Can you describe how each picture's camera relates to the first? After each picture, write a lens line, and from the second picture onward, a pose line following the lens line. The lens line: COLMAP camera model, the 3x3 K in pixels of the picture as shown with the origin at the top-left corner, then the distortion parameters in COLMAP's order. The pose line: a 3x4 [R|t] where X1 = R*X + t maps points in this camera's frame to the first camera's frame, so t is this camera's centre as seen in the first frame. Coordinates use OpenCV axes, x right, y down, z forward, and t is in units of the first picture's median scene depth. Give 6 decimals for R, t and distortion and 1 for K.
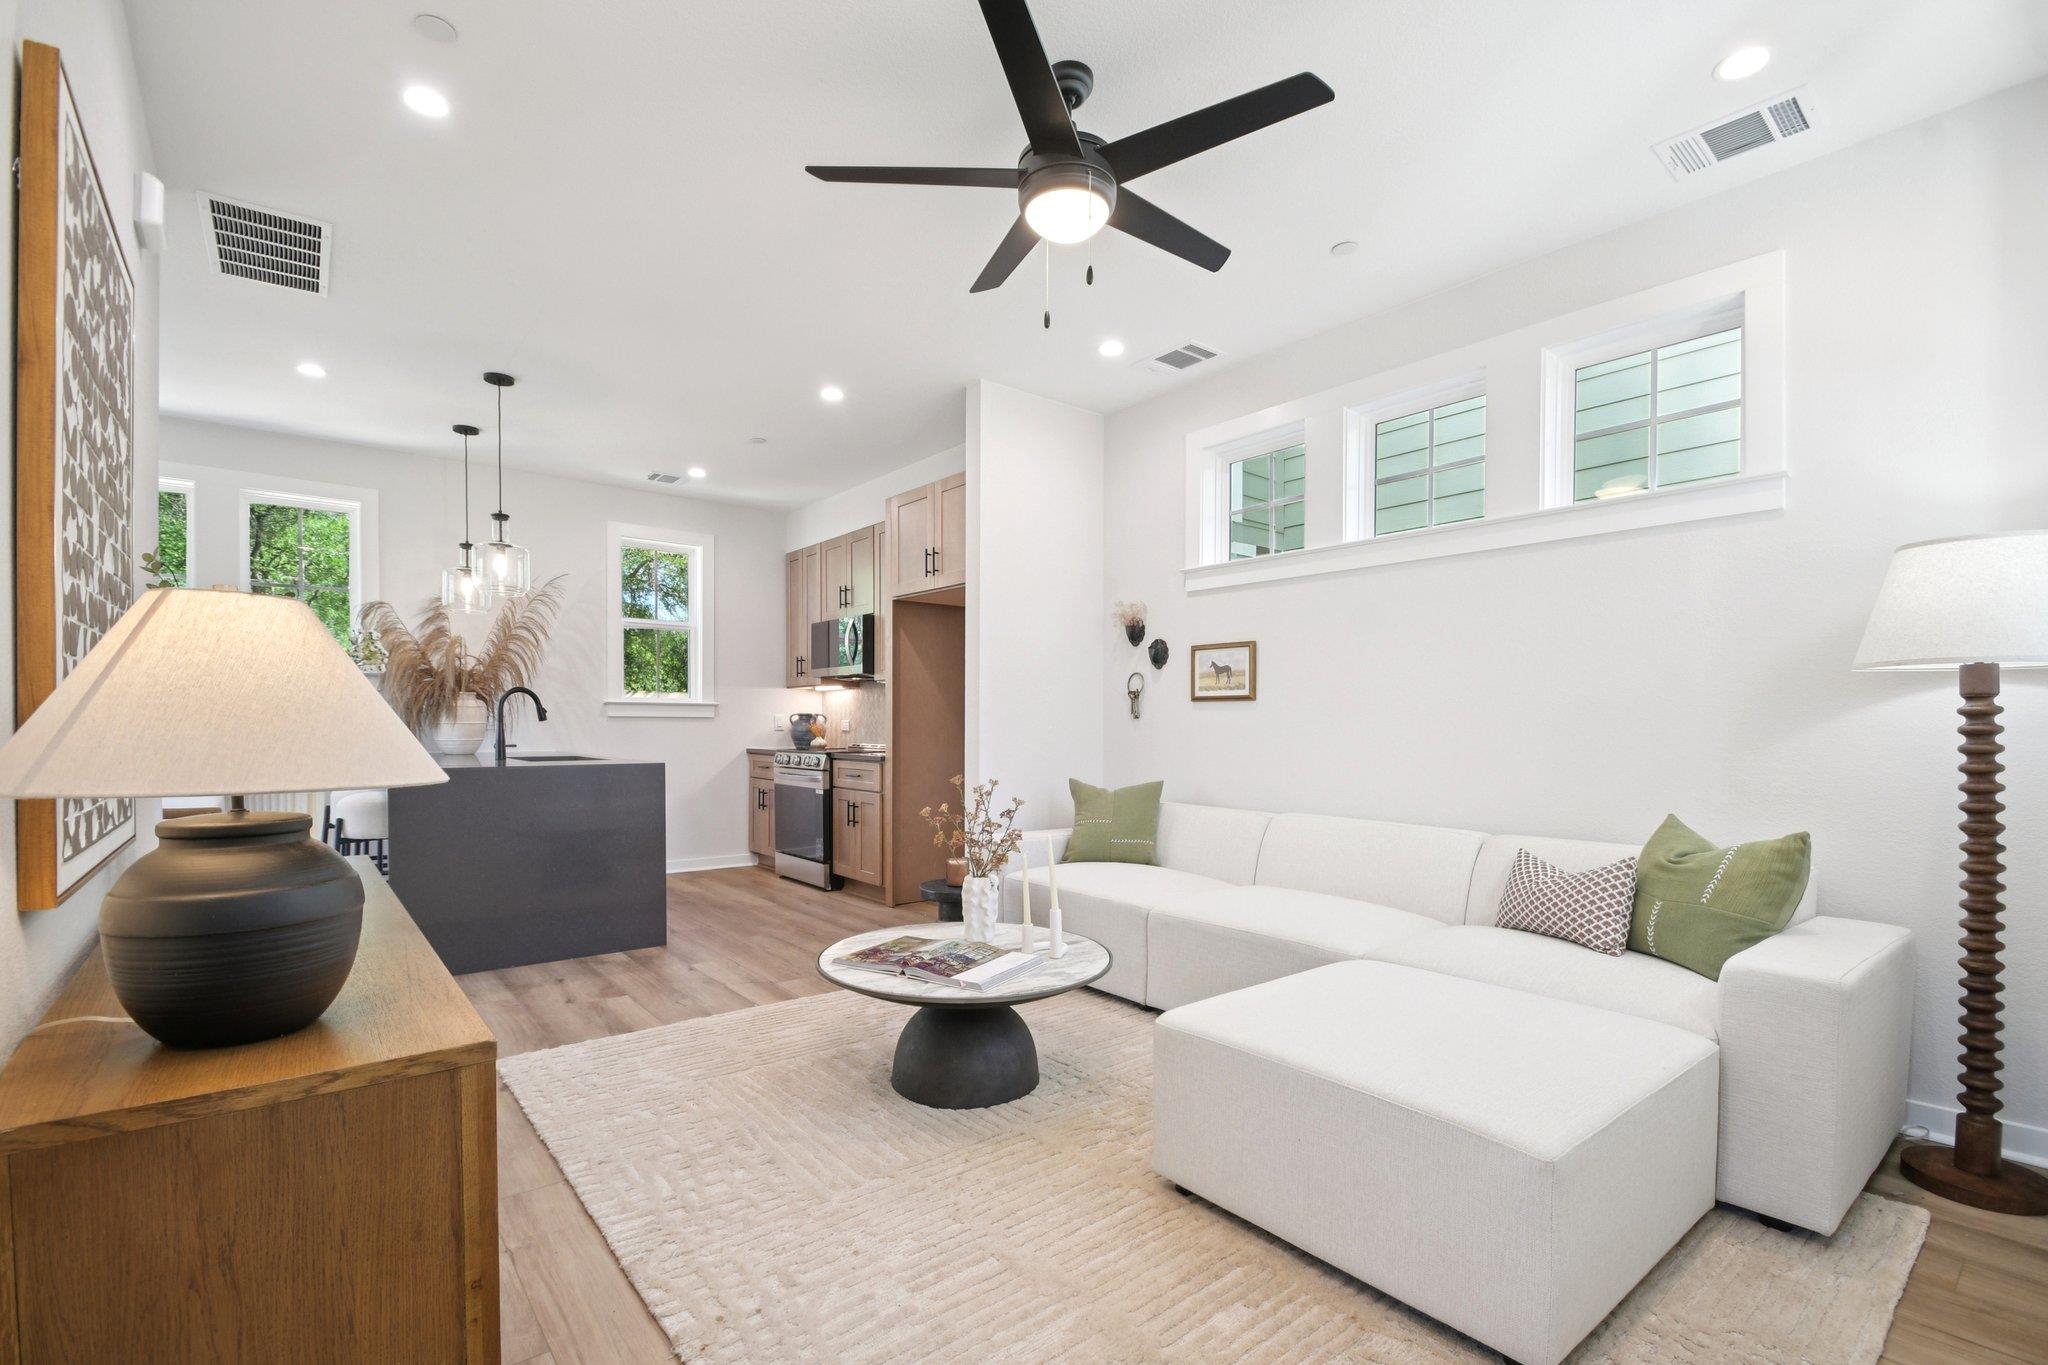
lens RADIAL K [[911.2, 0, 1022.6], [0, 911.2, 740.9], [0, 0, 1]] dist [-0.003262, -0.002483]
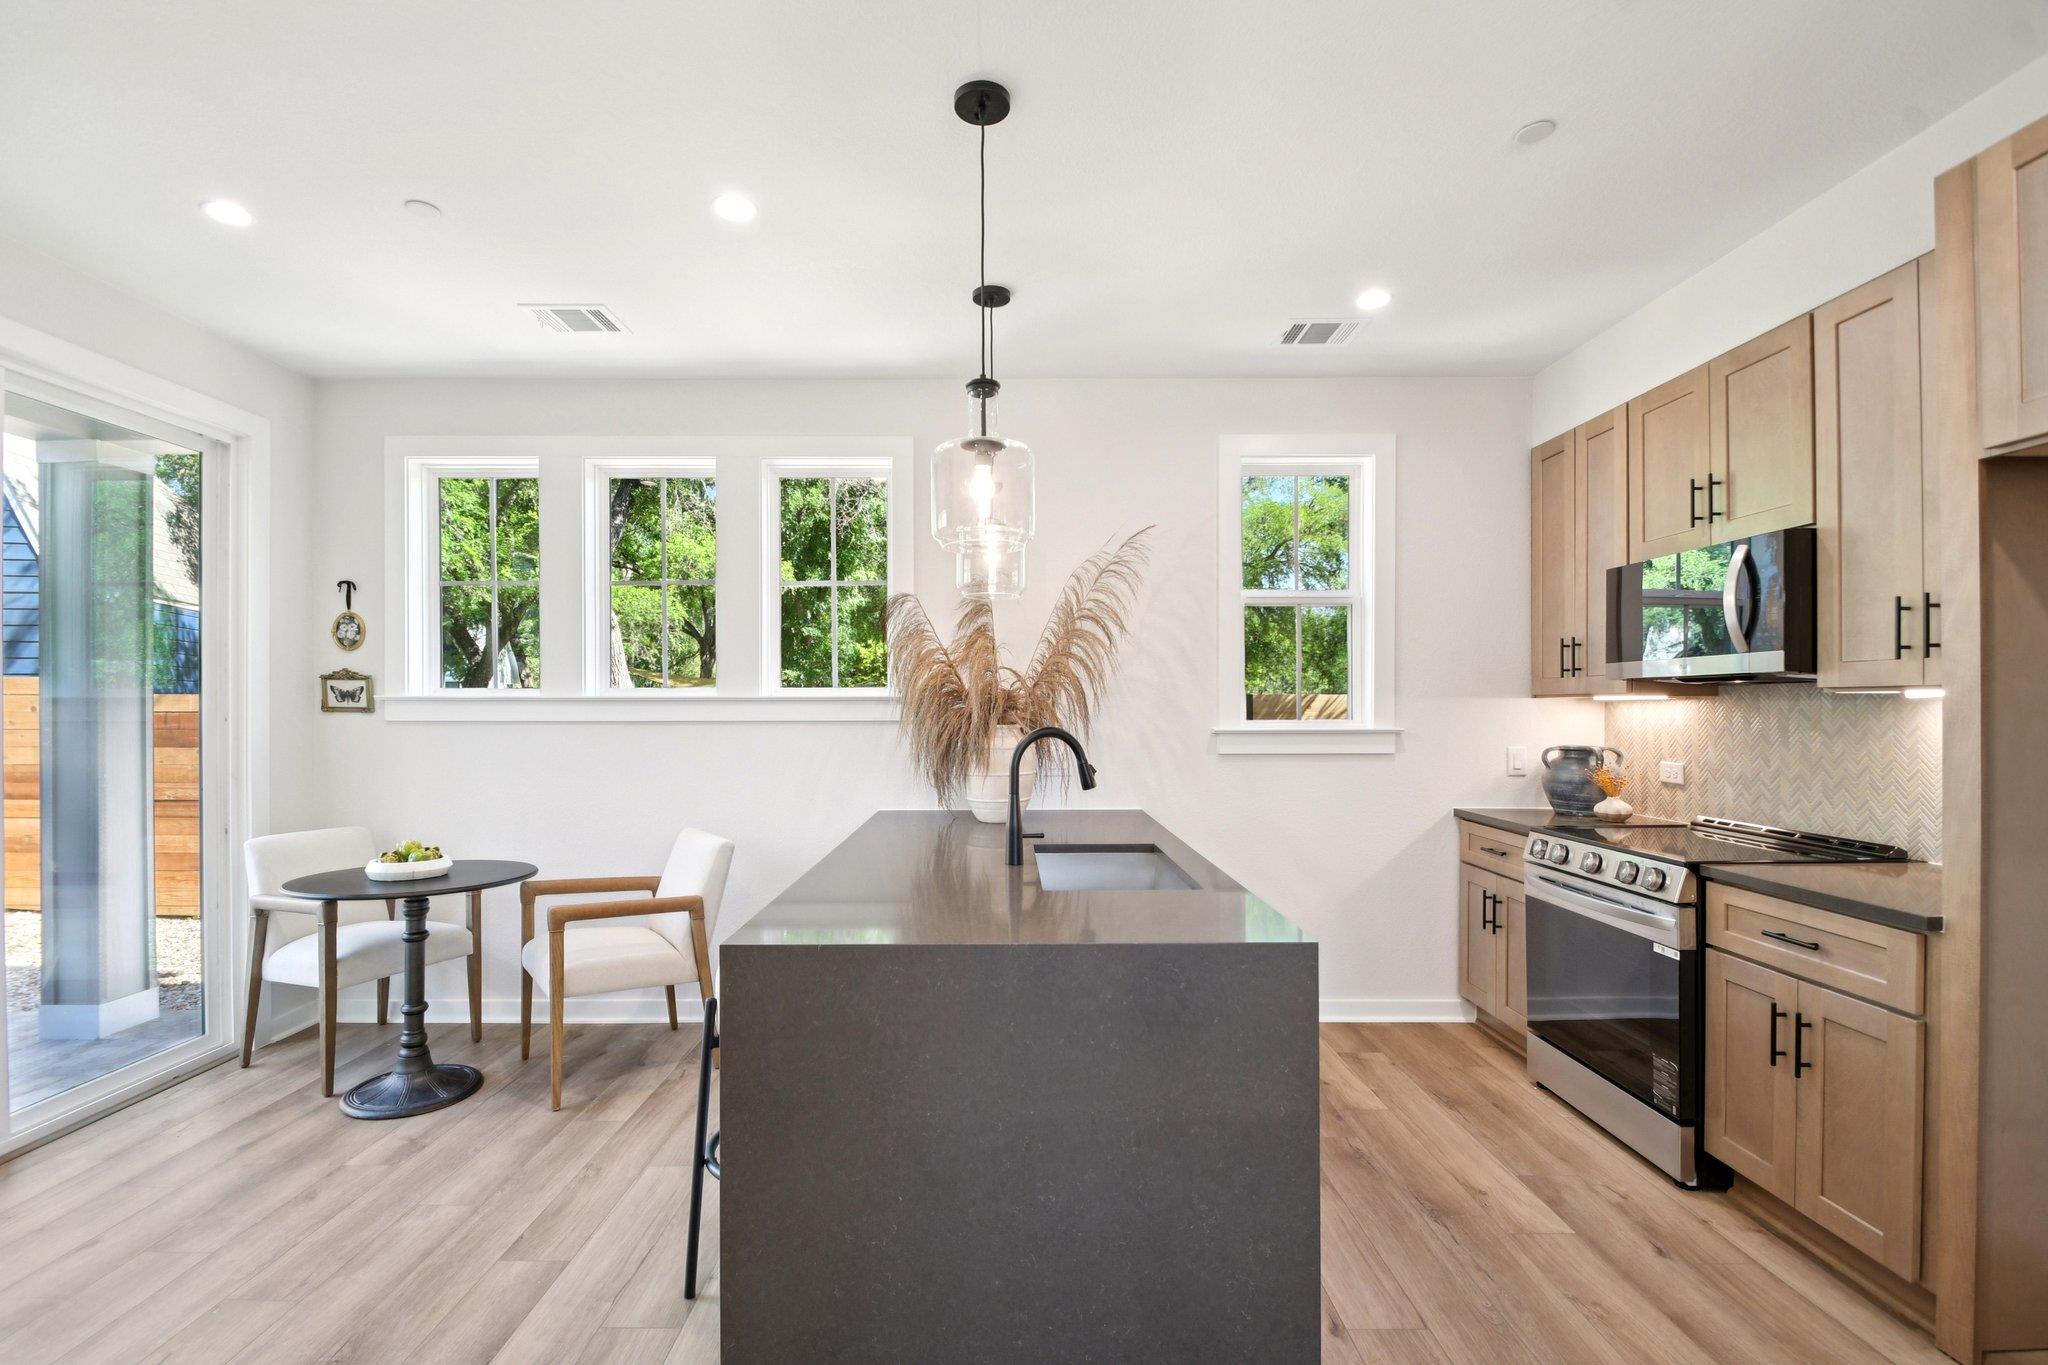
lens RADIAL K [[911.2, 0, 1006.6], [0, 911.2, 713.8], [0, 0, 1]] dist [-0.003262, -0.002483]
pose [[0.771665, -0.001852, -0.636026, -0.181639], [-0.005517, 0.999939, -0.009606, -0.048463], [0.636005, 0.010922, 0.771608, 0.448612]]
